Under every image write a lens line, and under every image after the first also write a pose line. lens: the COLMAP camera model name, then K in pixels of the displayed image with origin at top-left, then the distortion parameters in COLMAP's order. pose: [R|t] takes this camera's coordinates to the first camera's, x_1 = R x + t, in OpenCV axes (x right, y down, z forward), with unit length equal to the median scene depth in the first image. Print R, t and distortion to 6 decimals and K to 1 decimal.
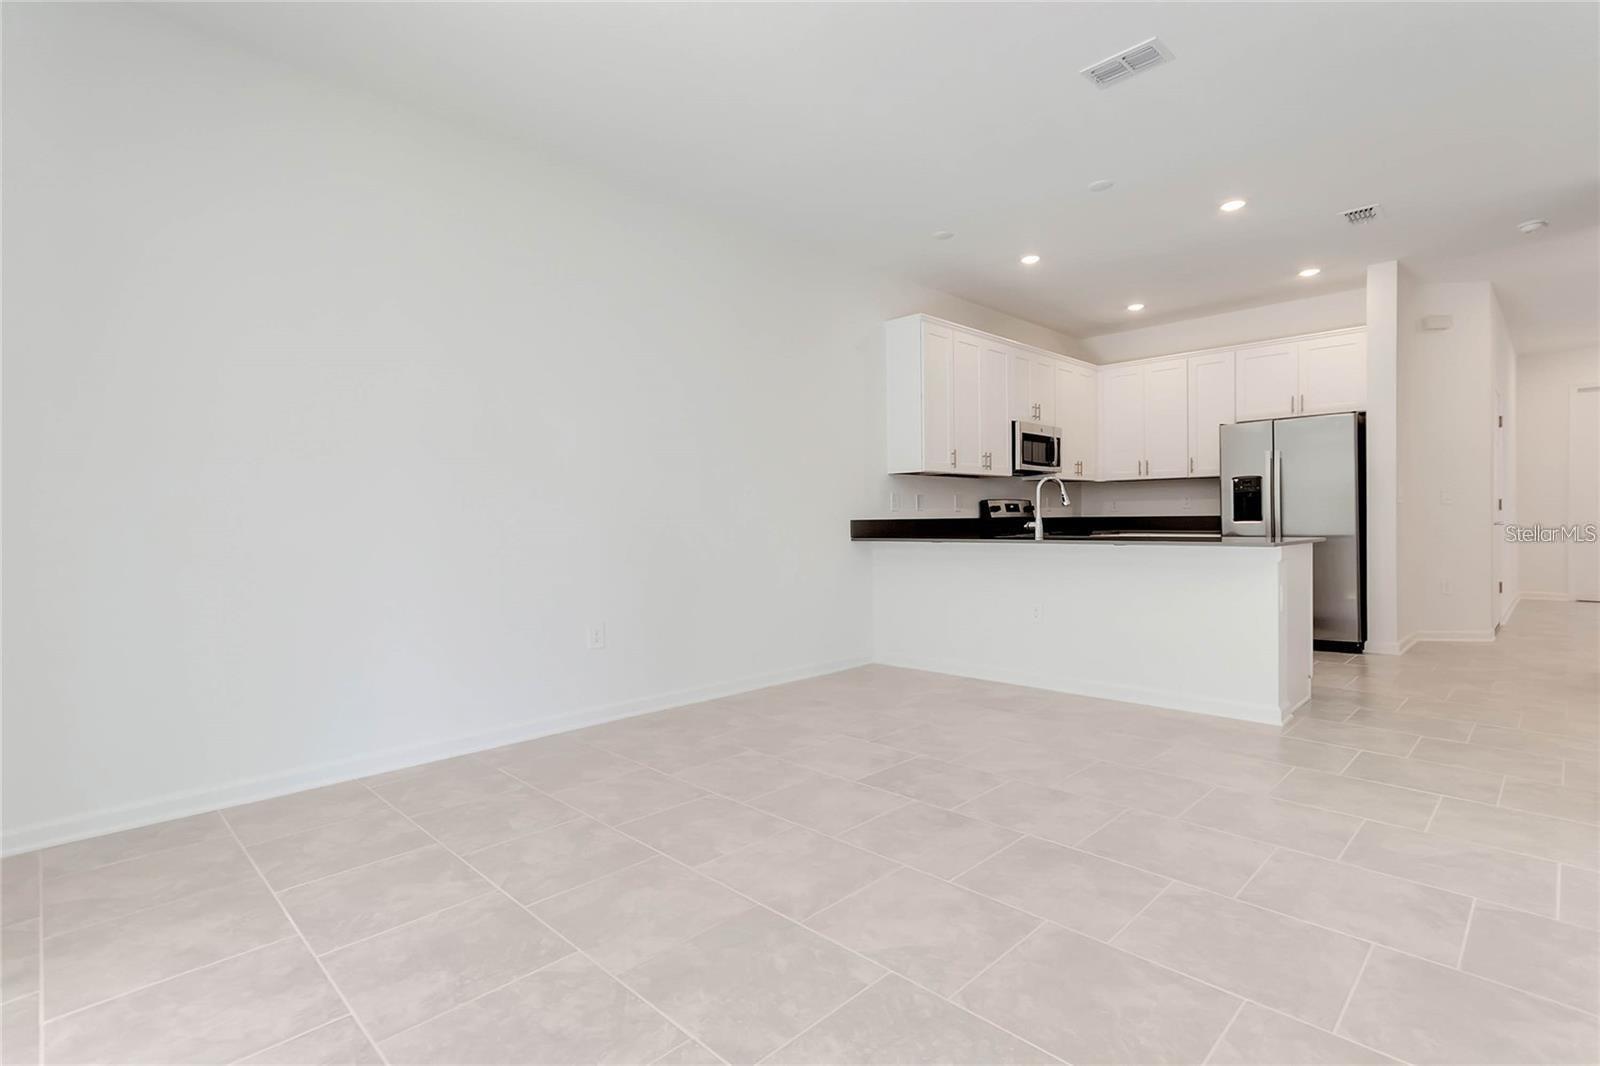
lens RADIAL K [[758.9, 0, 800.0], [0, 758.9, 533.0], [0, 0, 1]] dist [0.000280, -0.000034]
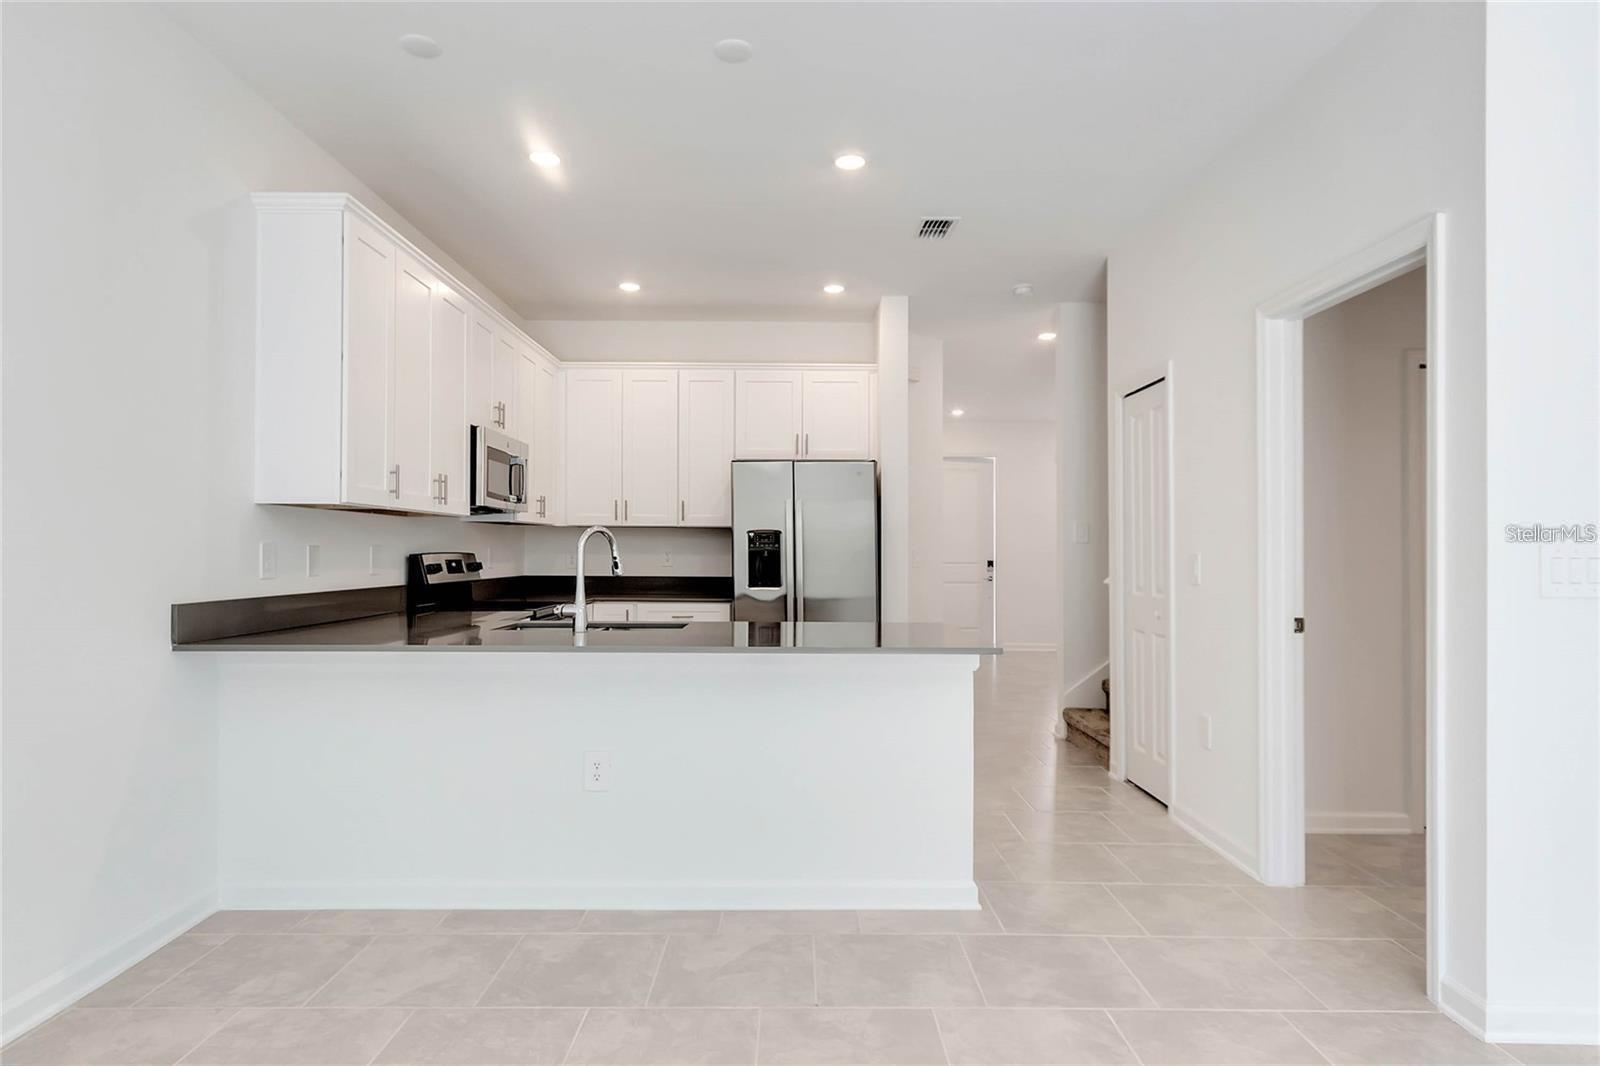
lens RADIAL K [[896.7, 0, 800.0], [0, 896.7, 533.0], [0, 0, 1]] dist [-0.000364, -0.000789]
pose [[0.706703, 0.030993, 0.706831, -0.037934], [0.000509, 0.999018, -0.044314, -0.029946], [-0.707510, 0.031677, 0.705993, 0.314738]]
